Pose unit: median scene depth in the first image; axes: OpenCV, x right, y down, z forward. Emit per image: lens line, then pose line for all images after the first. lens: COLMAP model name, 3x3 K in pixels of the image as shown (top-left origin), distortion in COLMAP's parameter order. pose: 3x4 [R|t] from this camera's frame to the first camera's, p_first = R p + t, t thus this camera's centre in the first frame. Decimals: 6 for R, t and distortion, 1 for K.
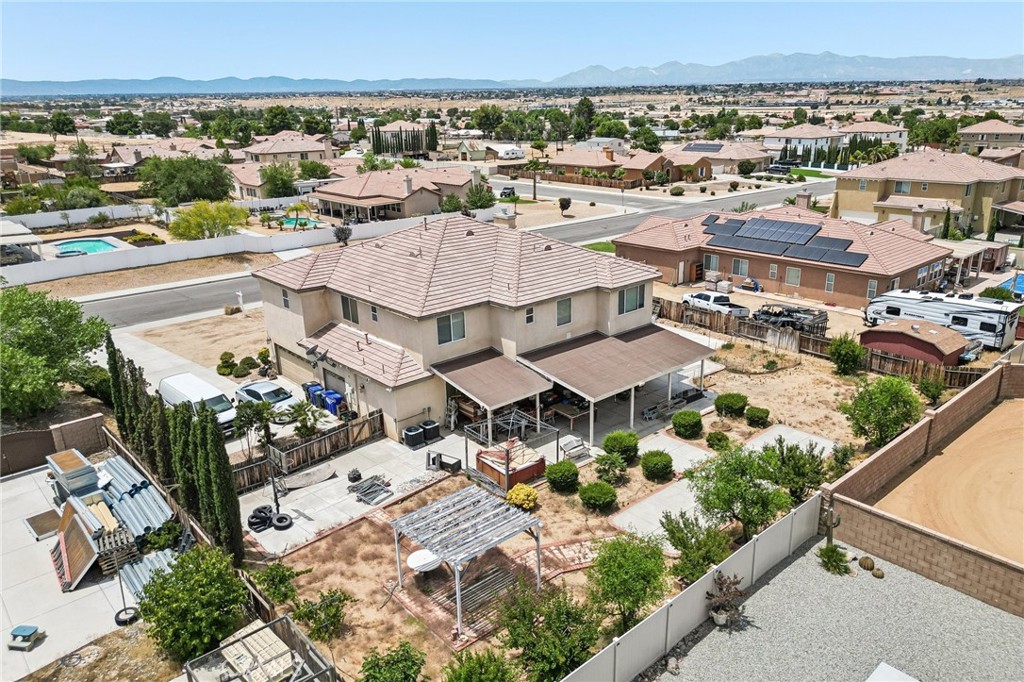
lens RADIAL K [[726.4, 0, 516.3], [0, 726.4, 323.8], [0, 0, 1]] dist [0.002039, -0.000384]
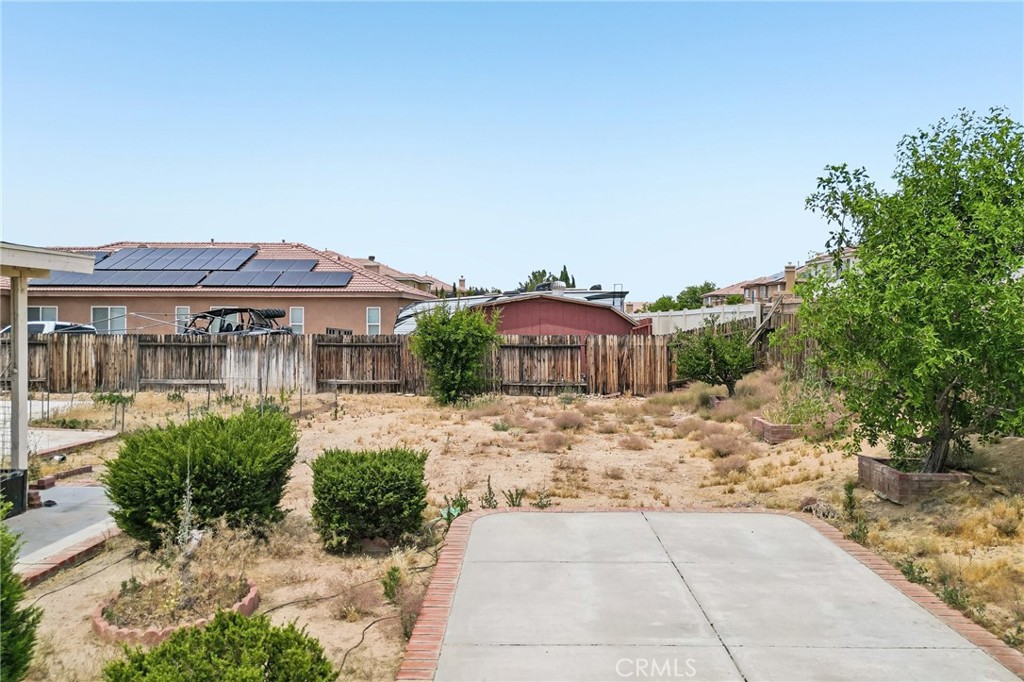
lens RADIAL K [[726.4, 0, 516.3], [0, 726.4, 323.8], [0, 0, 1]] dist [0.002039, -0.000384]
pose [[0.670232, 0.006166, 0.742126, 0.183125], [0.202591, 0.960467, -0.190945, 0.106918], [-0.713965, 0.278326, 0.642487, 0.706889]]
